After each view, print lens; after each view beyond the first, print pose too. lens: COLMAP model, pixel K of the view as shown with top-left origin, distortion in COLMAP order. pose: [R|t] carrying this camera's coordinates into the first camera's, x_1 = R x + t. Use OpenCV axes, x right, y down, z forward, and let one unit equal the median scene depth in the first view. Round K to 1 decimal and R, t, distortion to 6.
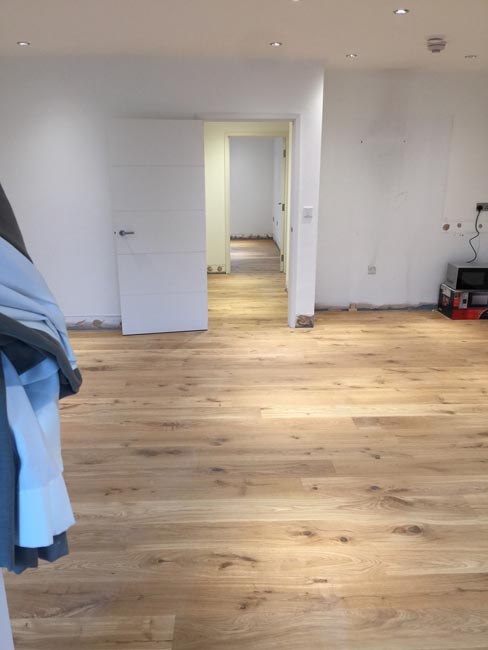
lens RADIAL K [[546.1, 0, 244.0], [0, 546.1, 325.0], [0, 0, 1]] dist [0.076912, -0.129952]
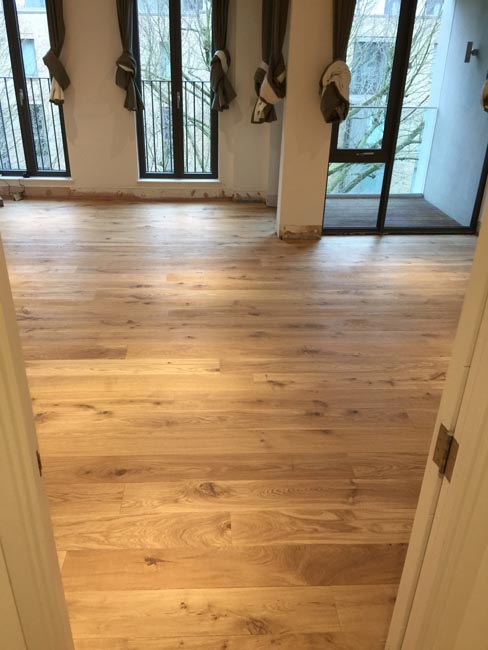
lens RADIAL K [[546.1, 0, 244.0], [0, 546.1, 325.0], [0, 0, 1]] dist [0.076912, -0.129952]
pose [[-0.999354, -0.000706, -0.035918, 0.023143], [-0.025208, 0.726134, 0.687091, -0.527489], [0.025596, 0.687553, -0.725683, 1.642281]]
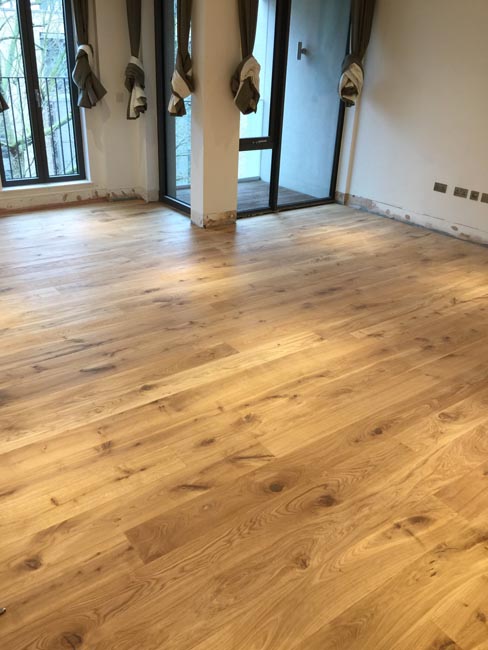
lens RADIAL K [[539.0, 0, 244.0], [0, 539.0, 320.7], [0, 0, 1]] dist [0.071213, -0.112929]
pose [[-0.819344, 0.226199, -0.526791, 0.666730], [-0.196656, 0.752230, 0.628869, -0.461956], [0.538517, 0.618858, -0.571852, 1.496995]]
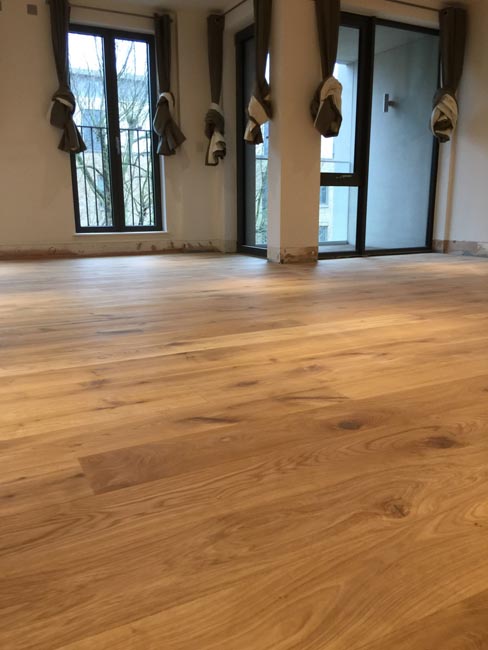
lens RADIAL K [[541.6, 0, 260.0], [0, 541.6, 322.0], [0, 0, 1]] dist [0.073562, -0.110421]
pose [[-0.891830, 0.100529, -0.441058, 0.558243], [-0.123583, 0.883762, 0.451322, -0.144379], [0.435162, 0.457010, -0.775742, 1.507476]]
